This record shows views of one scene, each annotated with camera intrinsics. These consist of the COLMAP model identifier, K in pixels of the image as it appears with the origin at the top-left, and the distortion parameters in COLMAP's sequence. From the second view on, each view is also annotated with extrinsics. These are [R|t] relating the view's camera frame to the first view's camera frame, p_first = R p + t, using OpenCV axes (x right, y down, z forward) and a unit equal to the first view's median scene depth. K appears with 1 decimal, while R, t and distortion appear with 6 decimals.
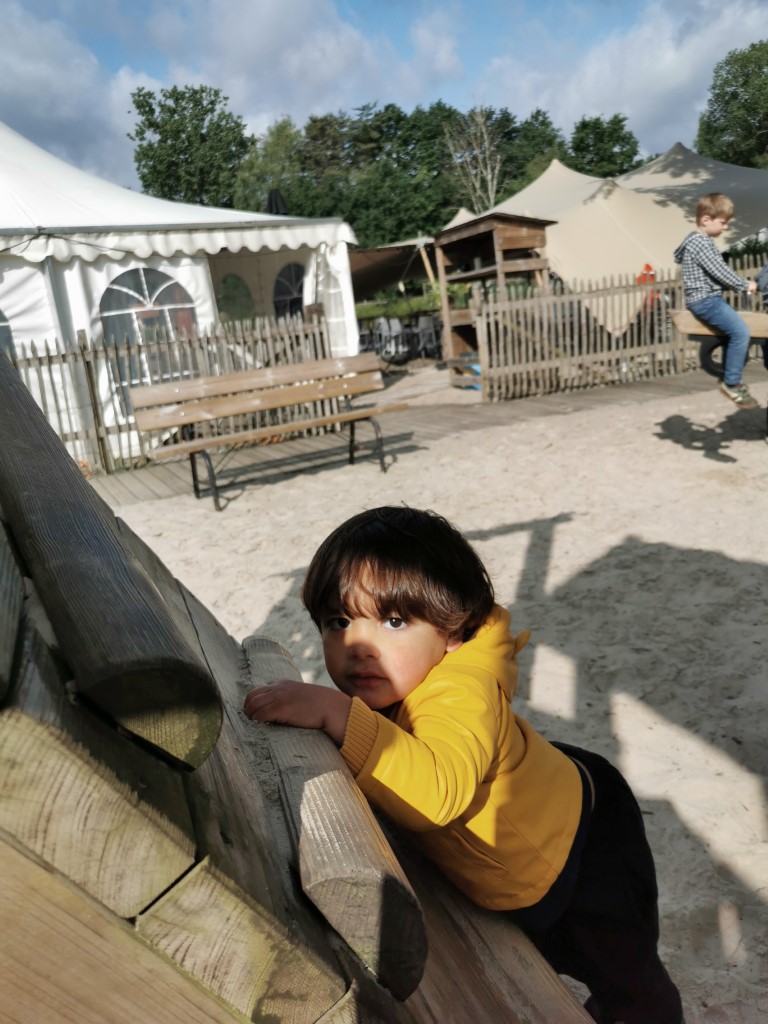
lens RADIAL K [[787.4, 0, 391.3], [0, 787.4, 510.0], [0, 0, 1]] dist [0.043993, -0.027250]
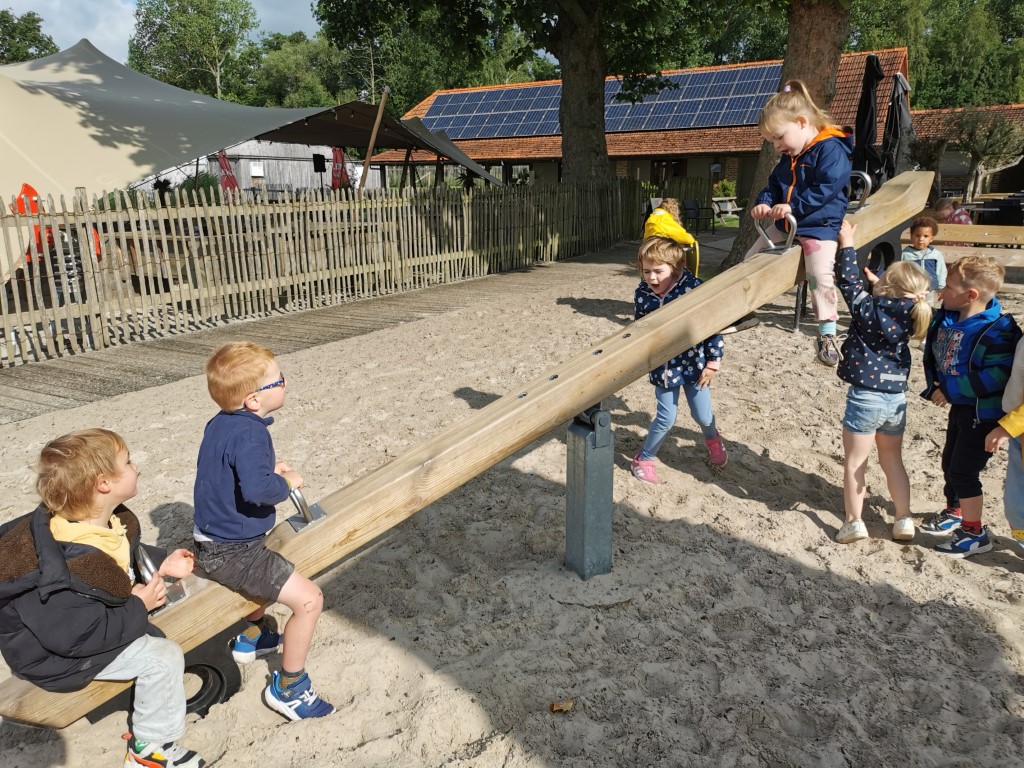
lens RADIAL K [[787.4, 0, 511.6], [0, 787.4, 393.2], [0, 0, 1]] dist [0.043993, -0.027250]
pose [[0.712335, -0.074359, 0.697890, 0.129469], [0.110895, 0.993805, -0.007301, -0.086233], [-0.693024, 0.082593, 0.716168, 0.255862]]
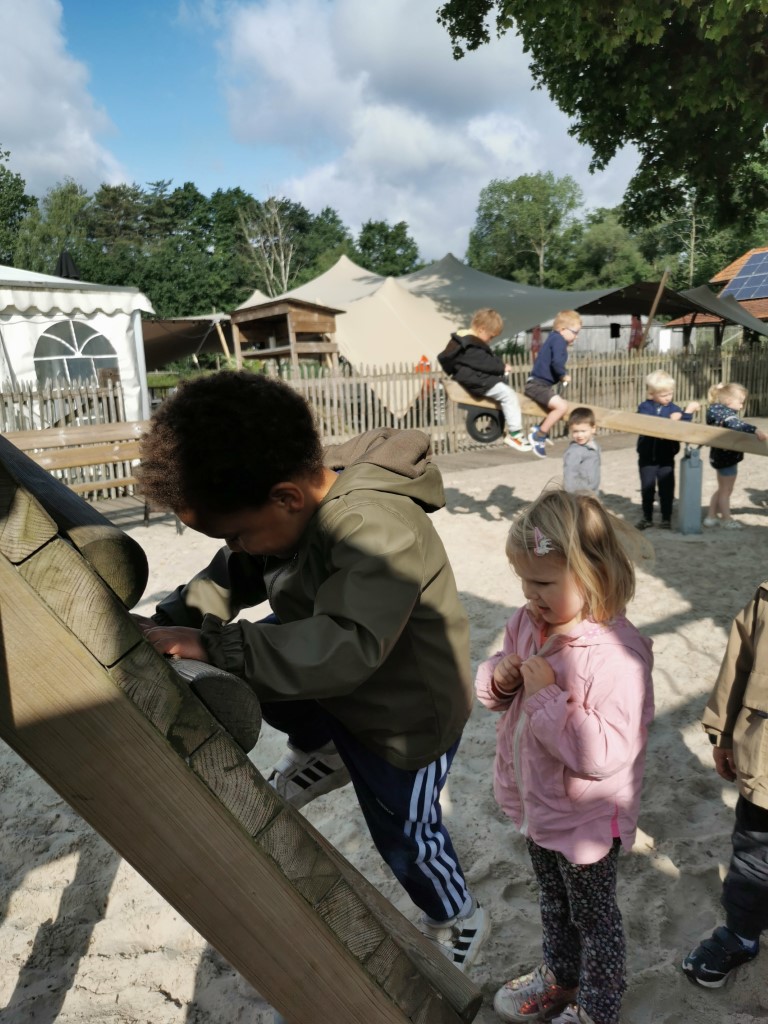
lens RADIAL K [[787.4, 0, 385.5], [0, 787.4, 515.1], [0, 0, 1]] dist [0.043993, -0.027250]
pose [[0.967221, 0.021863, 0.252995, -0.007595], [0.000741, 0.996040, -0.088907, 0.014047], [-0.253936, 0.086180, 0.963374, -0.042092]]
